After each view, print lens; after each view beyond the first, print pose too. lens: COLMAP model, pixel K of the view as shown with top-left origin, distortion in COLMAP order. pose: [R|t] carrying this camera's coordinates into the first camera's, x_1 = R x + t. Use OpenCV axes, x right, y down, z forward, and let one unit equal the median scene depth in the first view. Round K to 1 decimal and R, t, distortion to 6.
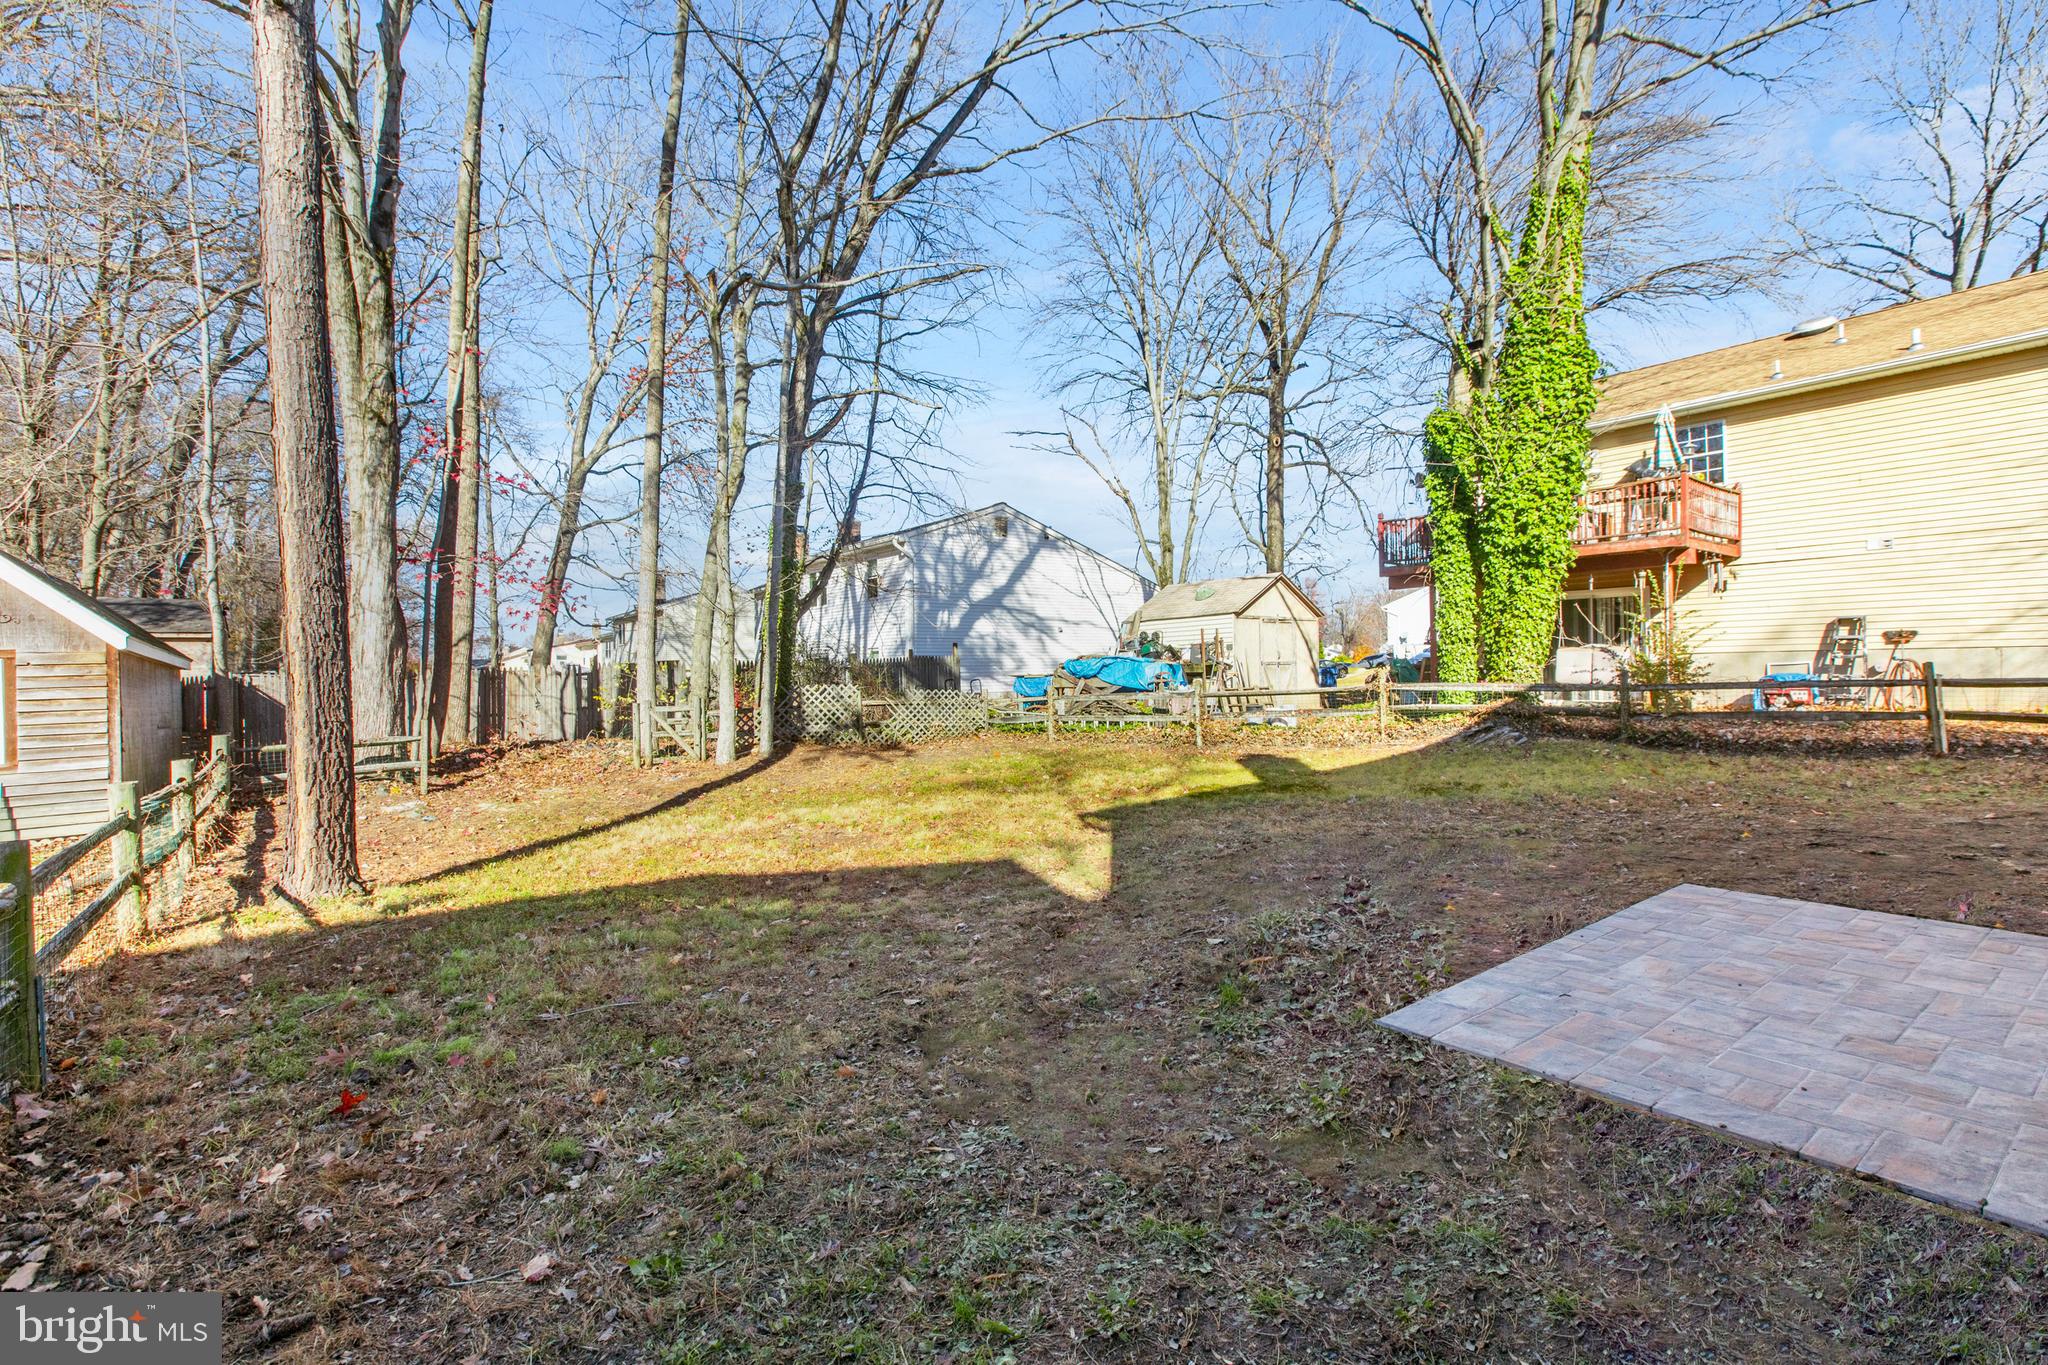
lens RADIAL K [[909.1, 0, 1024.0], [0, 909.1, 682.5], [0, 0, 1]] dist [0.008154, -0.000457]
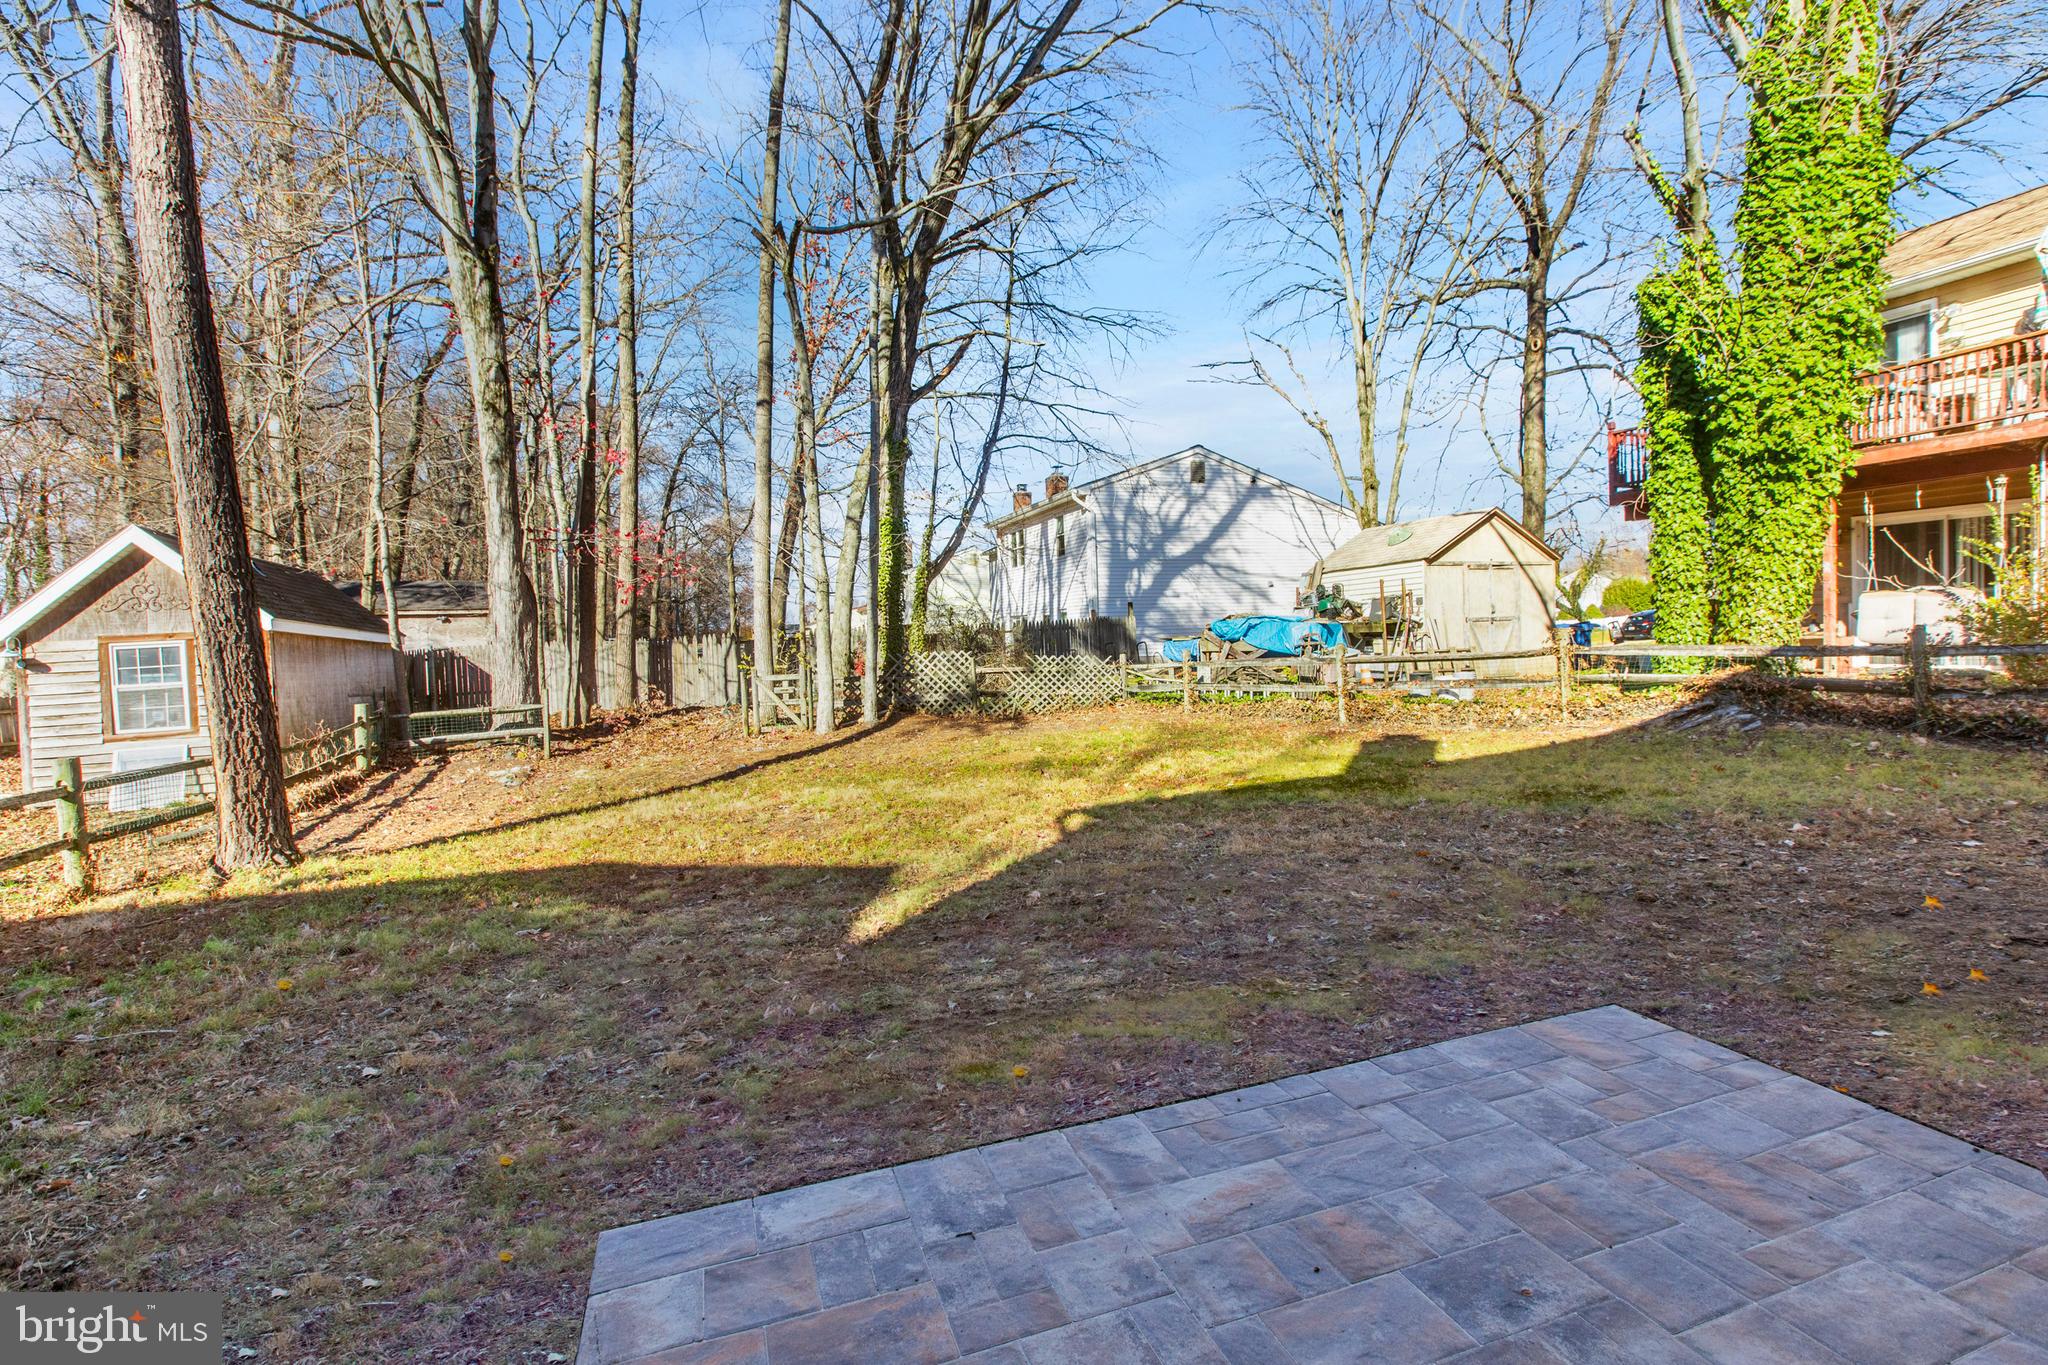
lens RADIAL K [[935.4, 0, 1024.0], [0, 935.4, 682.5], [0, 0, 1]] dist [0.001714, -0.001070]
pose [[0.953975, 0.001462, -0.299883, 0.201265], [0.011628, 0.999056, 0.041862, -0.006800], [0.299661, -0.043422, 0.953057, 0.117556]]
